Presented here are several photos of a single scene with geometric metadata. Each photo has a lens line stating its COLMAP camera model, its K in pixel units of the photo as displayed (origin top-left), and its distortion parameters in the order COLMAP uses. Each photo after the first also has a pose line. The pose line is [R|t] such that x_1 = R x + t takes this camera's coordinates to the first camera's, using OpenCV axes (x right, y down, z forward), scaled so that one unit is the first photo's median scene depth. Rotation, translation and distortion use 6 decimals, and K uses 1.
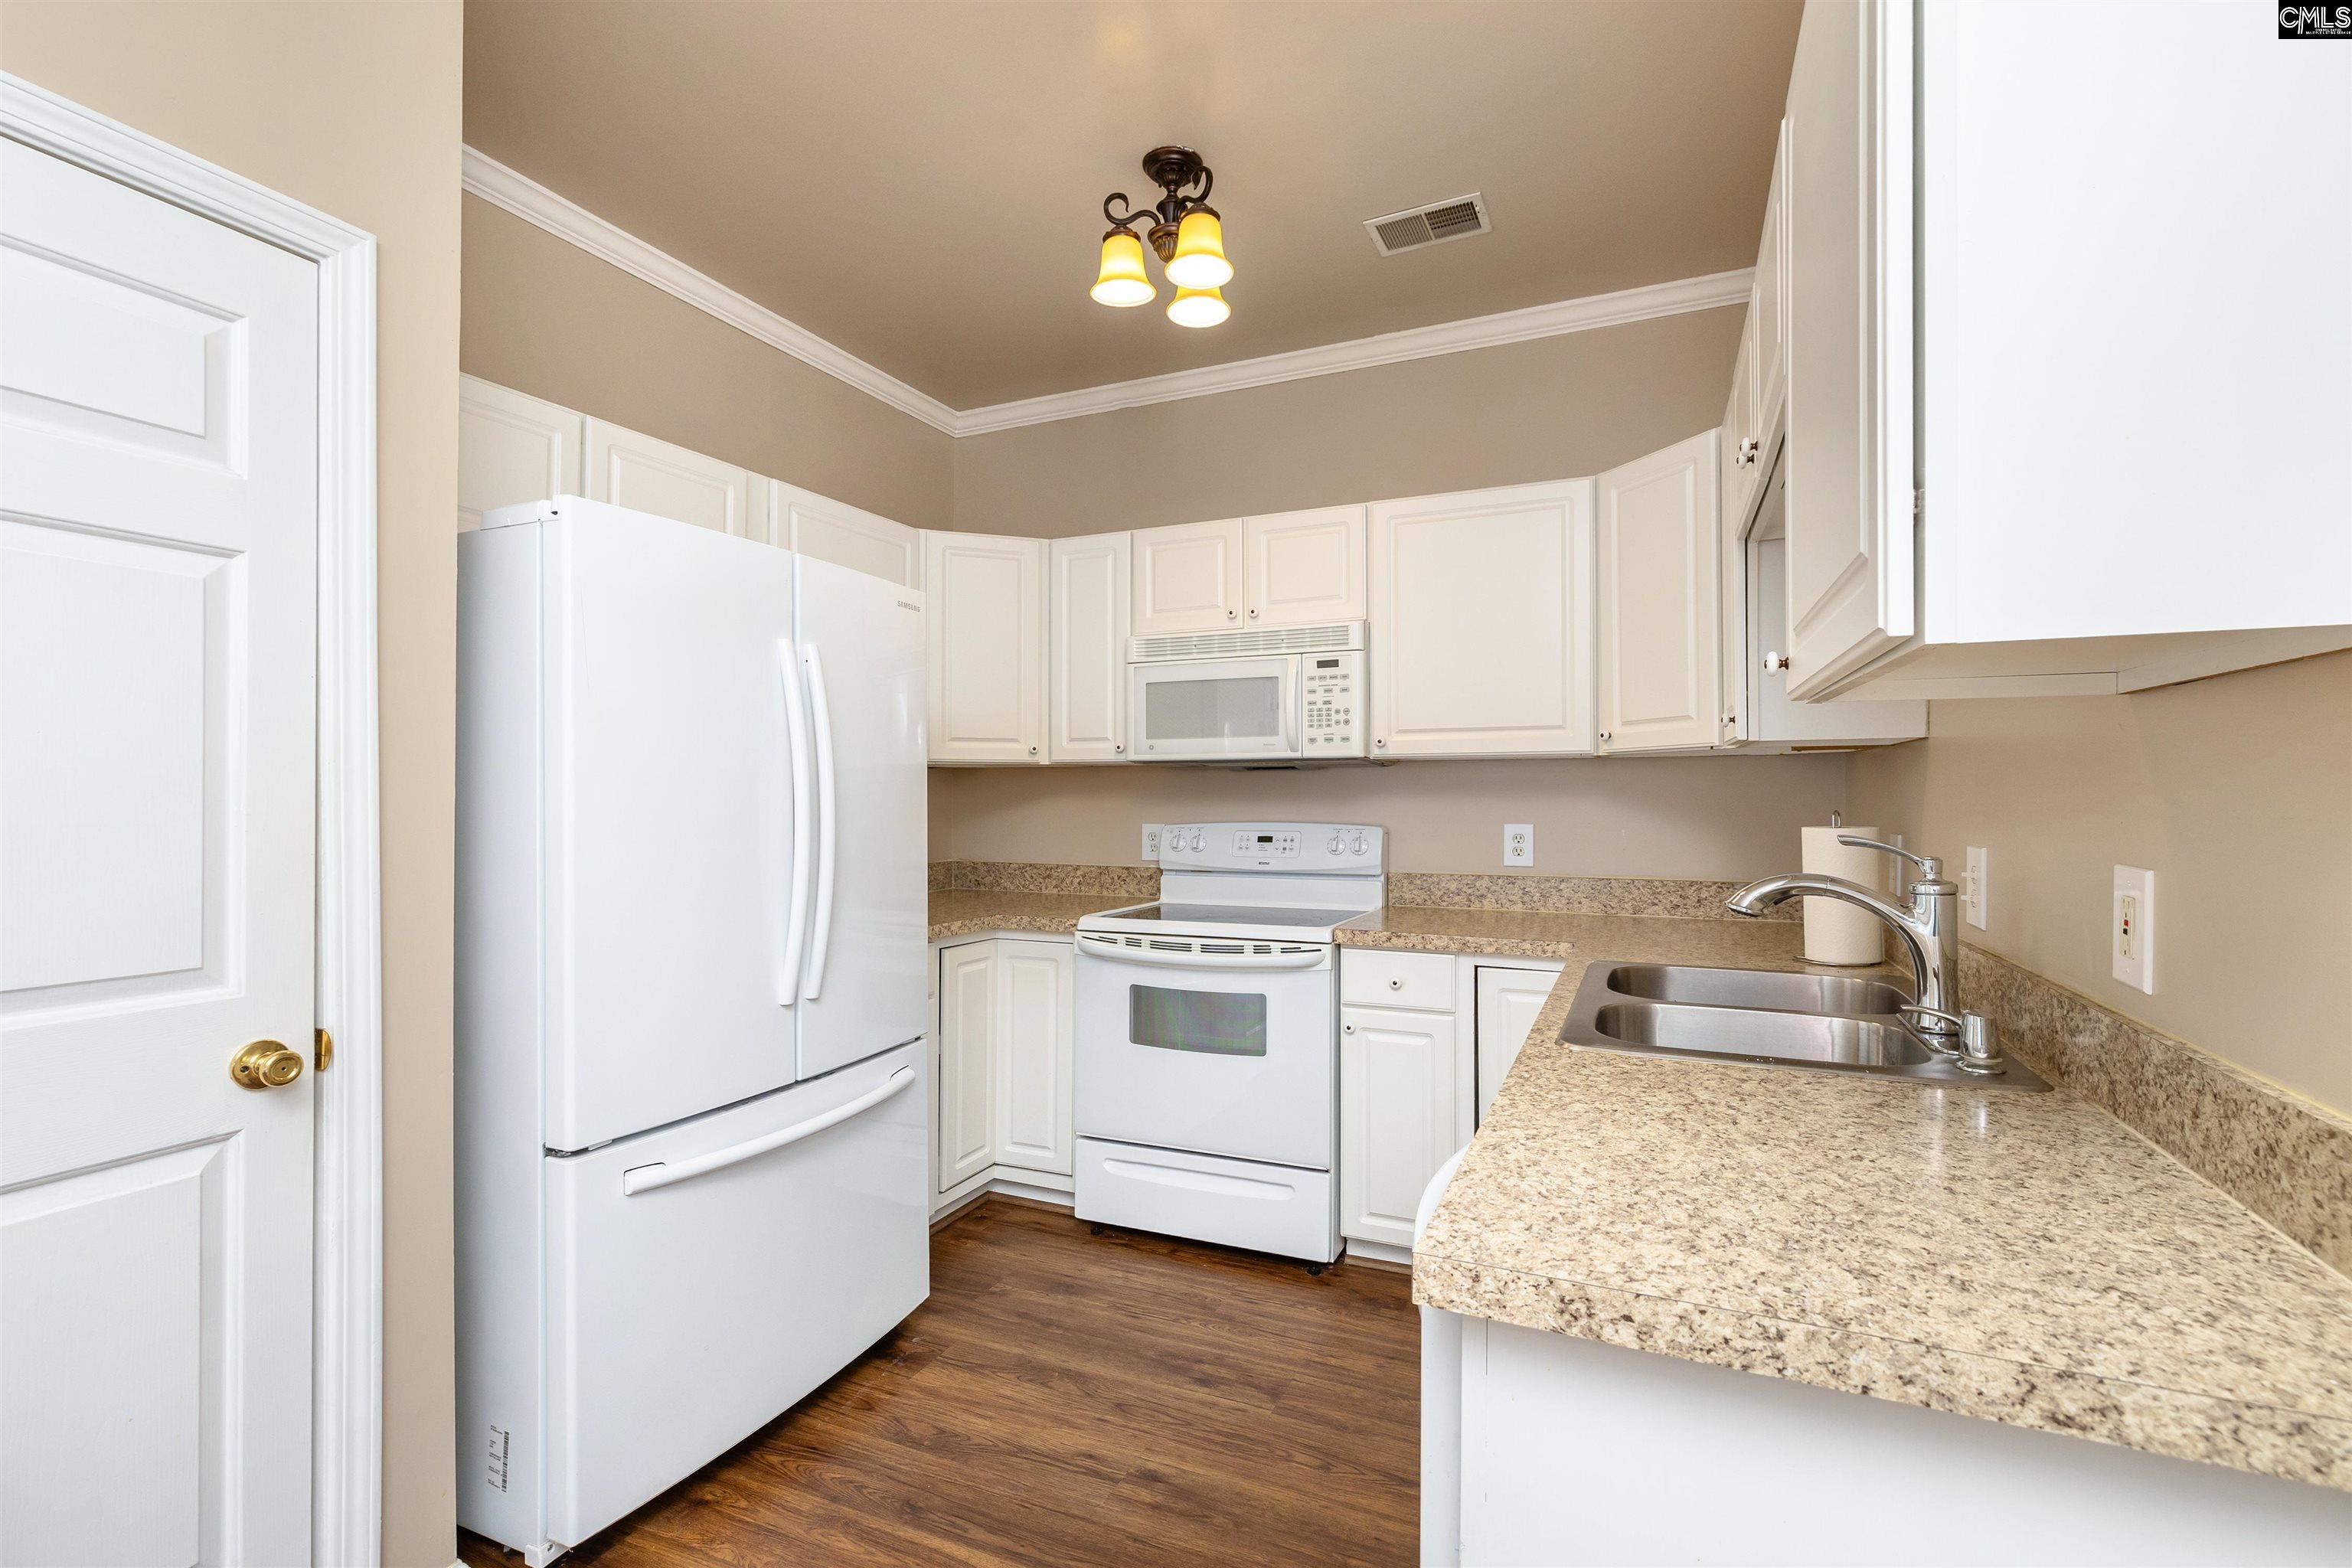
lens RADIAL K [[1185.9, 0, 1038.6], [0, 1185.9, 799.8], [0, 0, 1]] dist [-0.005142, 0.000034]
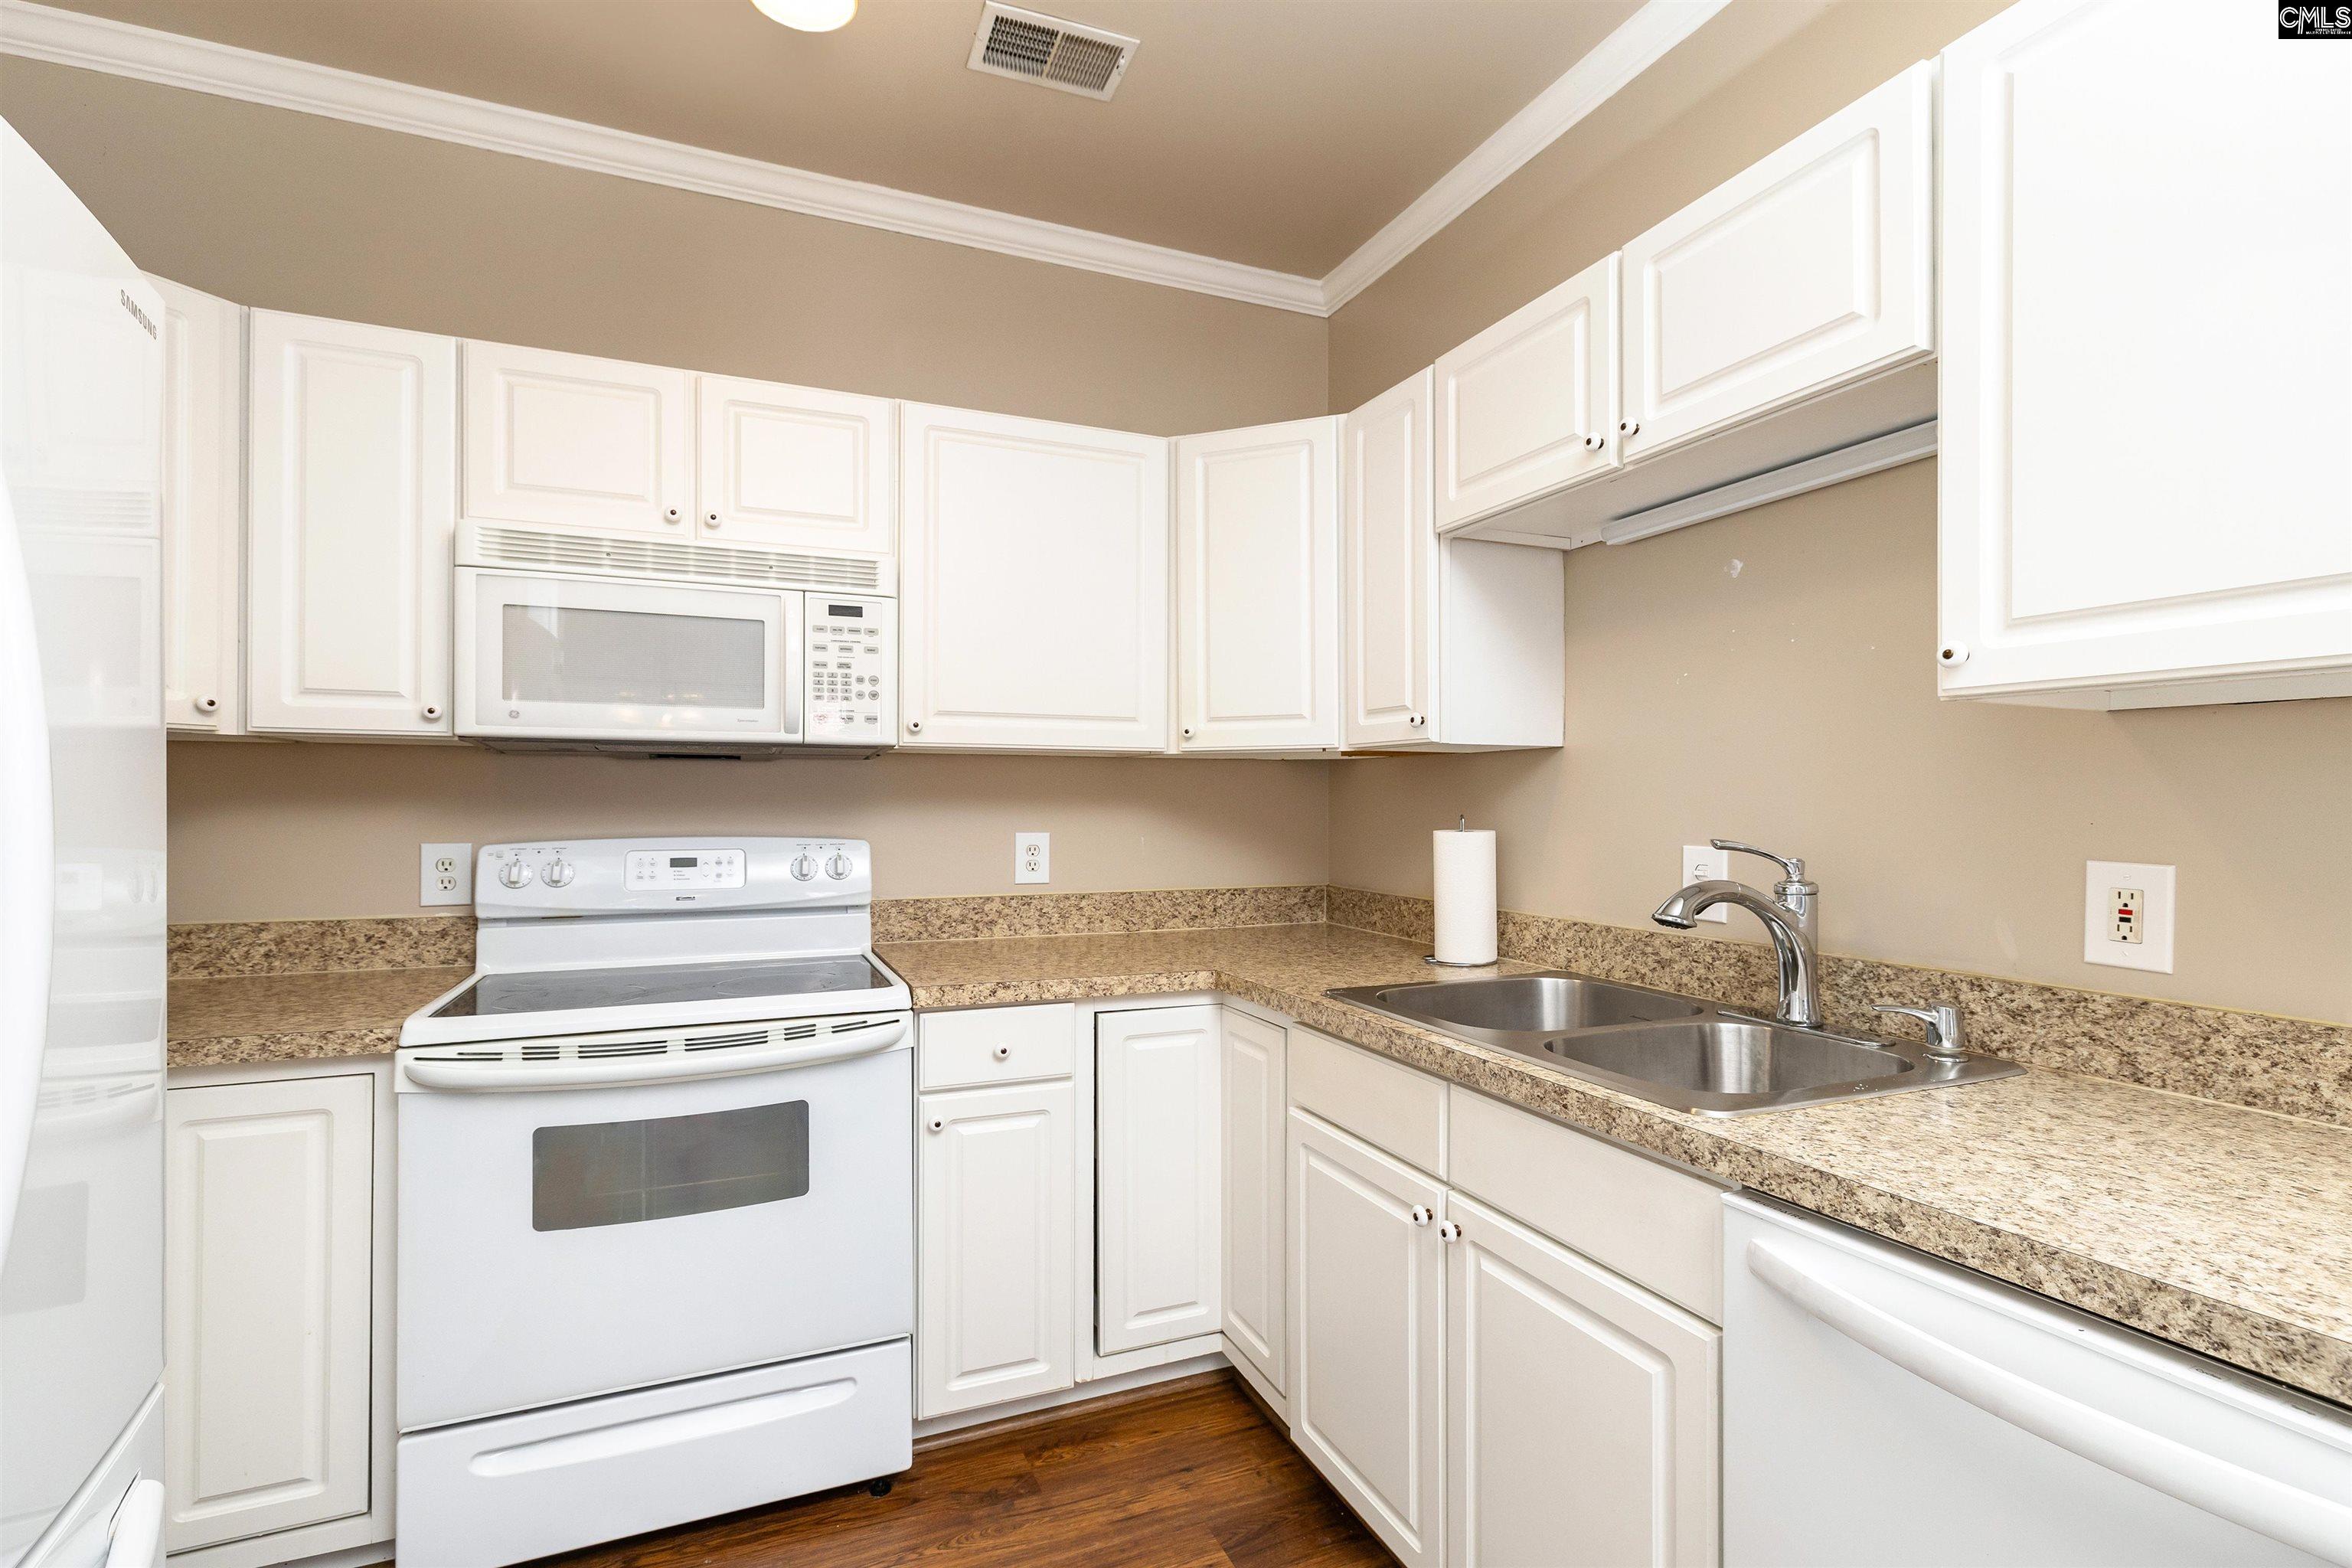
lens RADIAL K [[1185.9, 0, 1353.9], [0, 1185.9, 802.5], [0, 0, 1]] dist [-0.005142, 0.000034]
pose [[0.575113, 0.003046, 0.818068, -0.162010], [-0.000602, 0.999994, -0.003300, 0.001366], [-0.818074, 0.001406, 0.575111, 0.357417]]
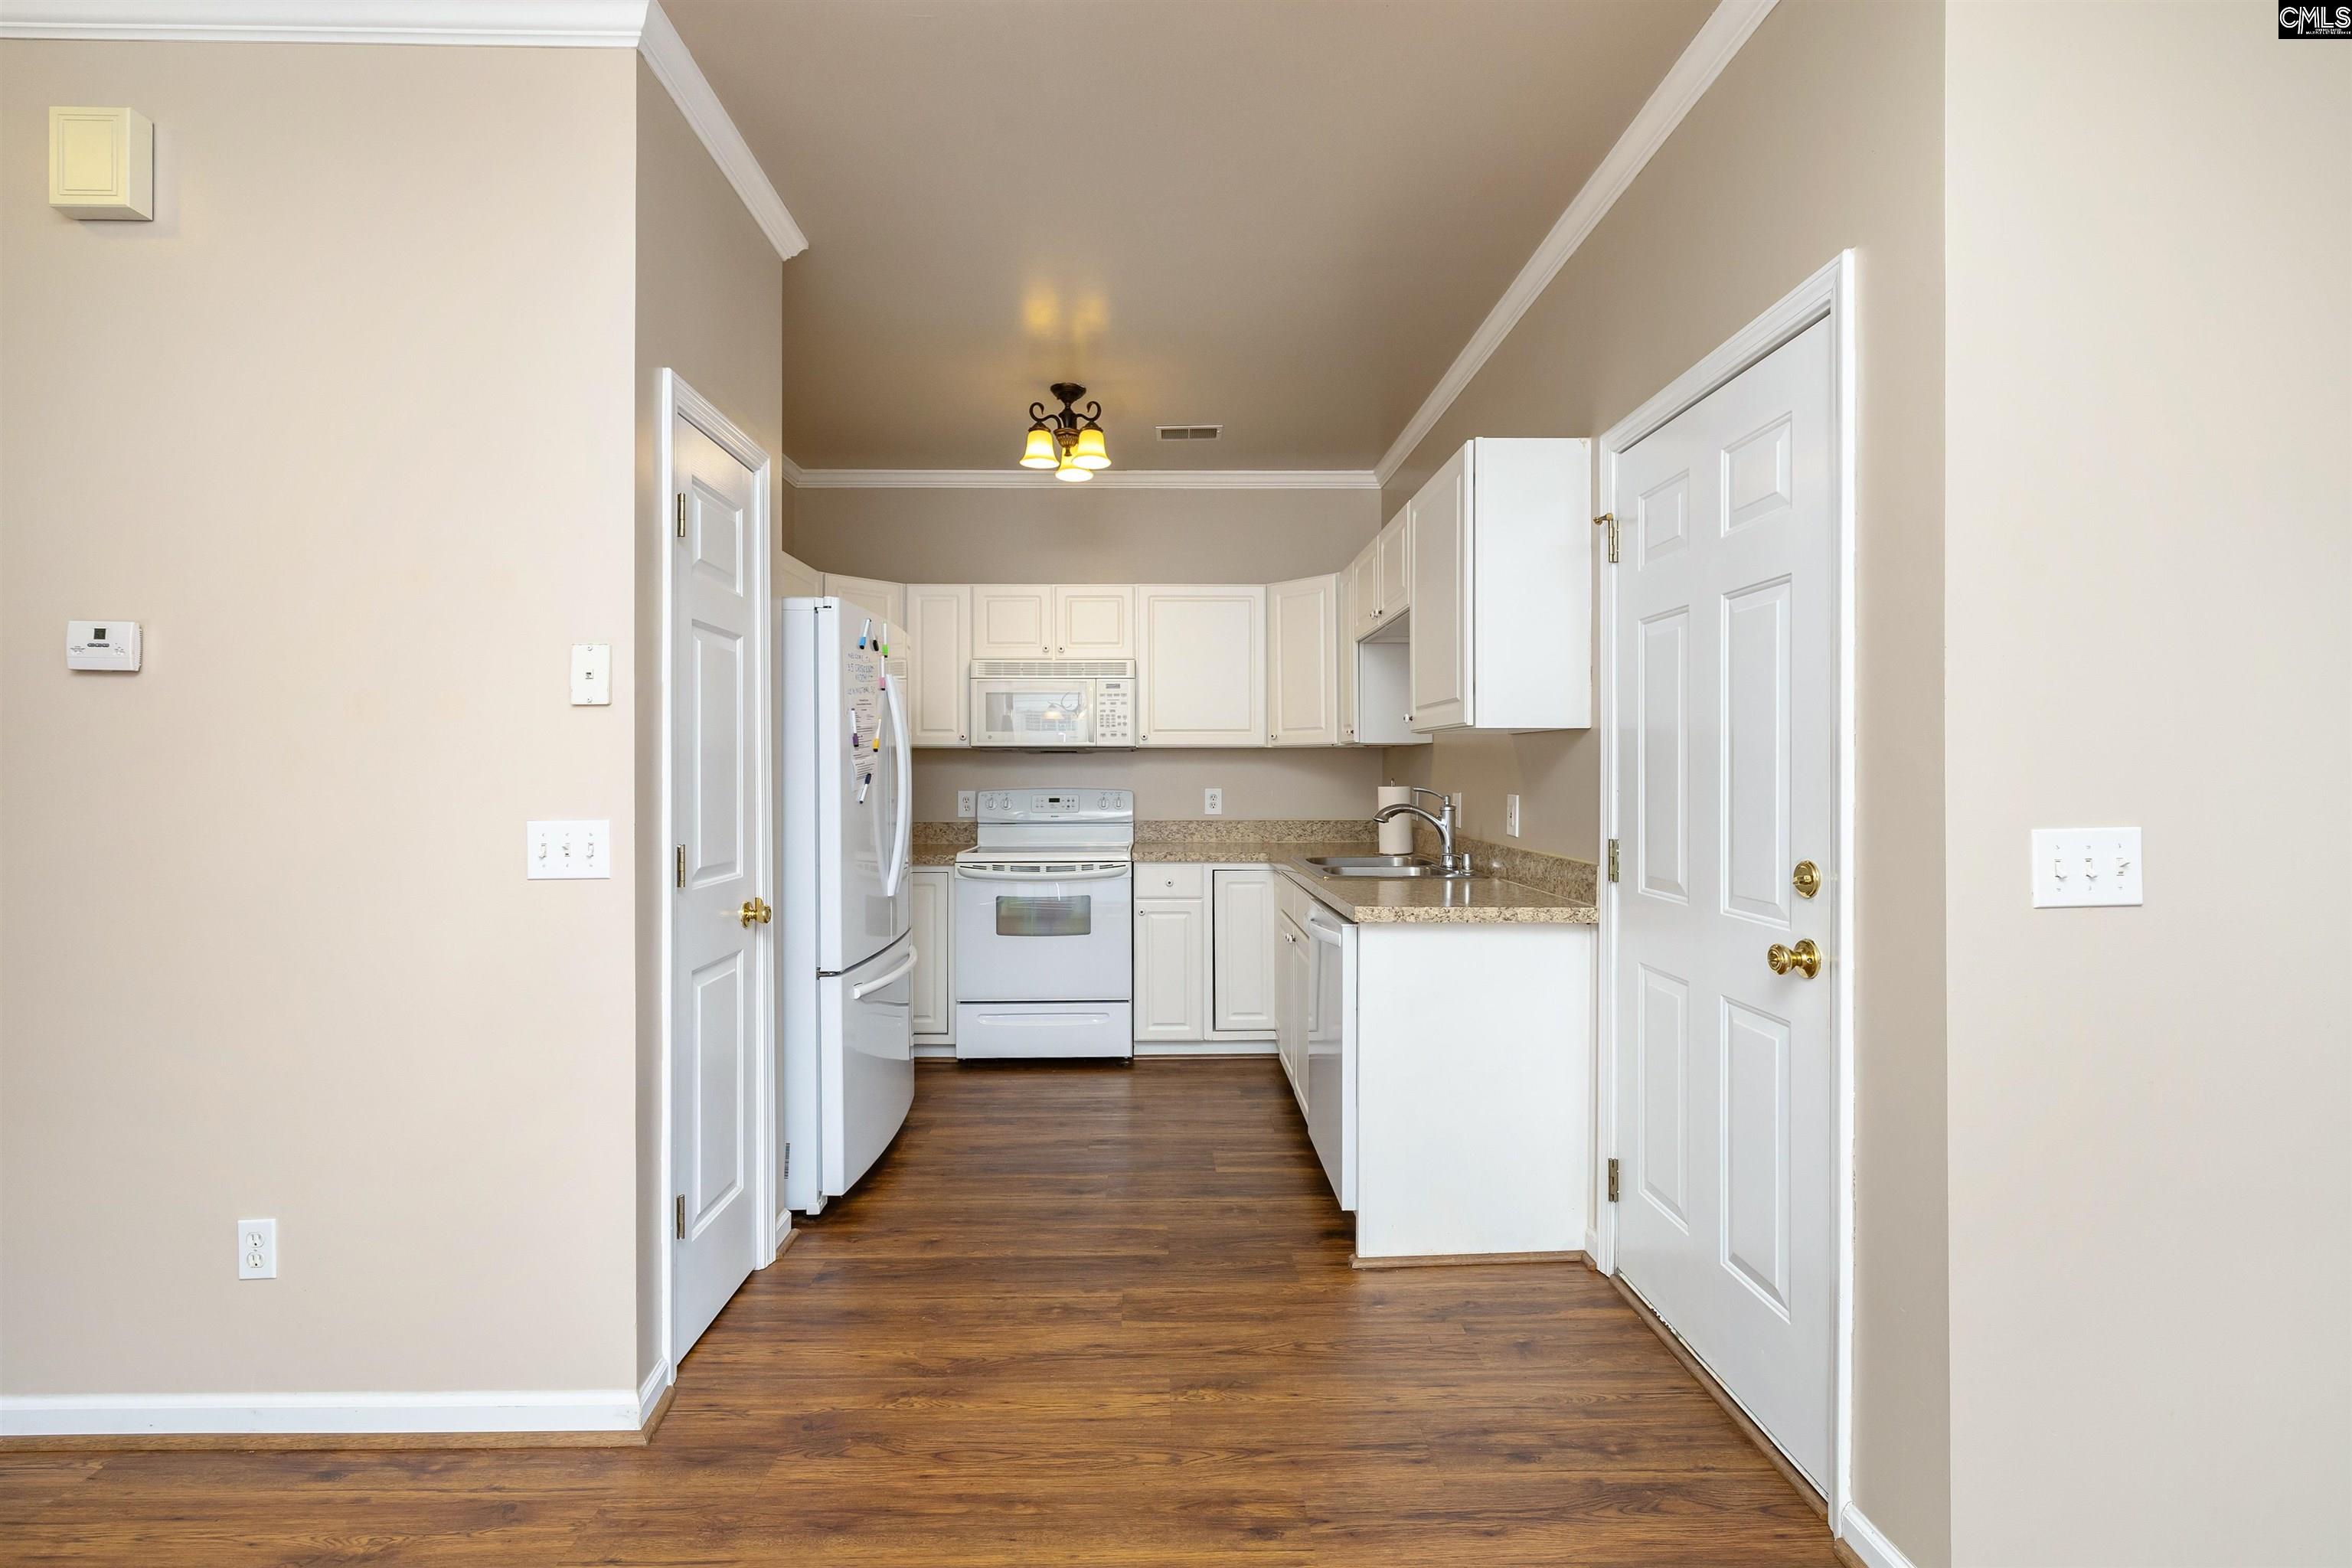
lens RADIAL K [[1185.9, 0, 1171.0], [0, 1185.9, 778.1], [0, 0, 1]] dist [-0.005142, 0.000034]
pose [[0.884256, -0.001178, 0.467002, -0.431843], [0.000610, 0.999999, 0.001369, 0.004665], [-0.467003, -0.000926, 0.884255, -0.433740]]
